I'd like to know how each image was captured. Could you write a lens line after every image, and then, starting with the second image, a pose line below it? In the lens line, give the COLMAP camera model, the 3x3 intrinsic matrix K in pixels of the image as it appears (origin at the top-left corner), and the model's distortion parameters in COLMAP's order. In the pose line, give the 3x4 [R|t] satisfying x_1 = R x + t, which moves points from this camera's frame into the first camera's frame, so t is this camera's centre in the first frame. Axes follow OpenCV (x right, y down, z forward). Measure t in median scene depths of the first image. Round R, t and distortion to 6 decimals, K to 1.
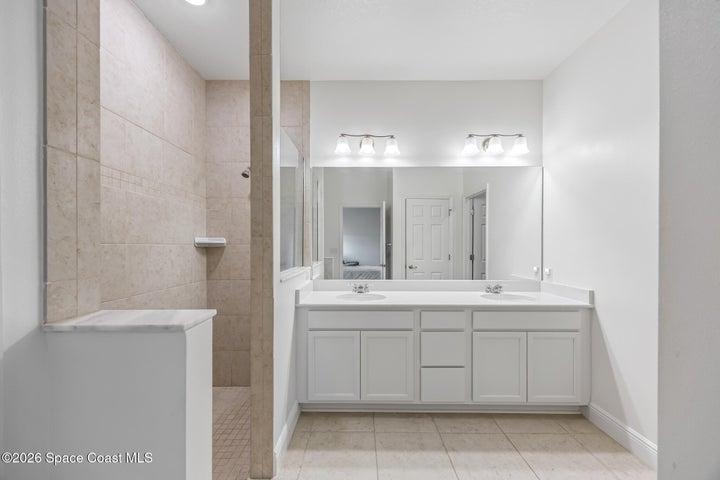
lens RADIAL K [[274.9, 0, 357.9], [0, 274.9, 246.8], [0, 0, 1]] dist [0.000730, -0.000154]
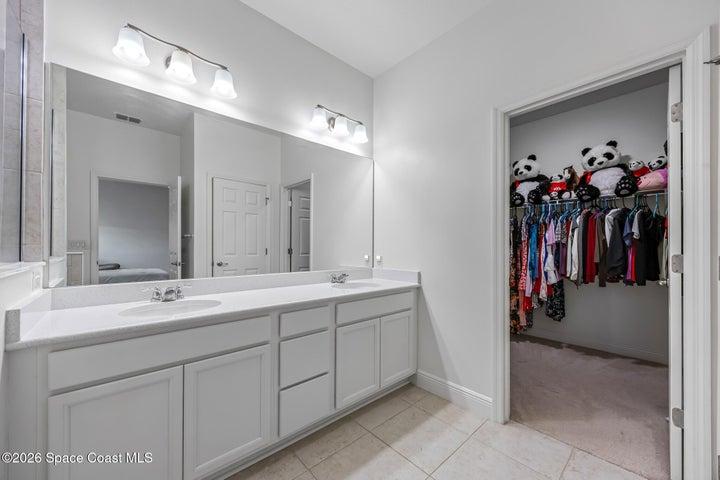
lens RADIAL K [[274.9, 0, 357.9], [0, 274.9, 246.8], [0, 0, 1]] dist [0.000730, -0.000154]
pose [[0.740864, 0.003308, 0.671647, -0.089938], [-0.001469, 0.999993, -0.003304, 0.048763], [-0.671654, 0.001461, 0.740864, 0.267096]]
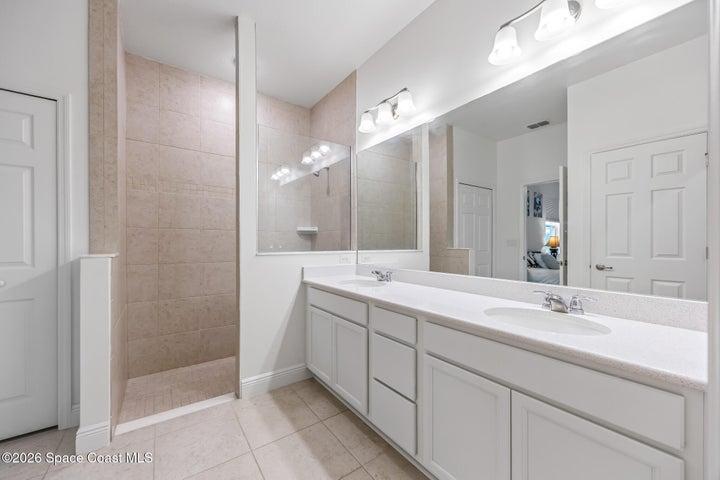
lens RADIAL K [[274.9, 0, 357.9], [0, 274.9, 246.8], [0, 0, 1]] dist [0.000730, -0.000154]
pose [[0.592864, 0.010480, -0.805235, 0.693584], [-0.005258, 0.999944, 0.009142, 0.049536], [0.805286, -0.001186, 0.592886, 0.419329]]
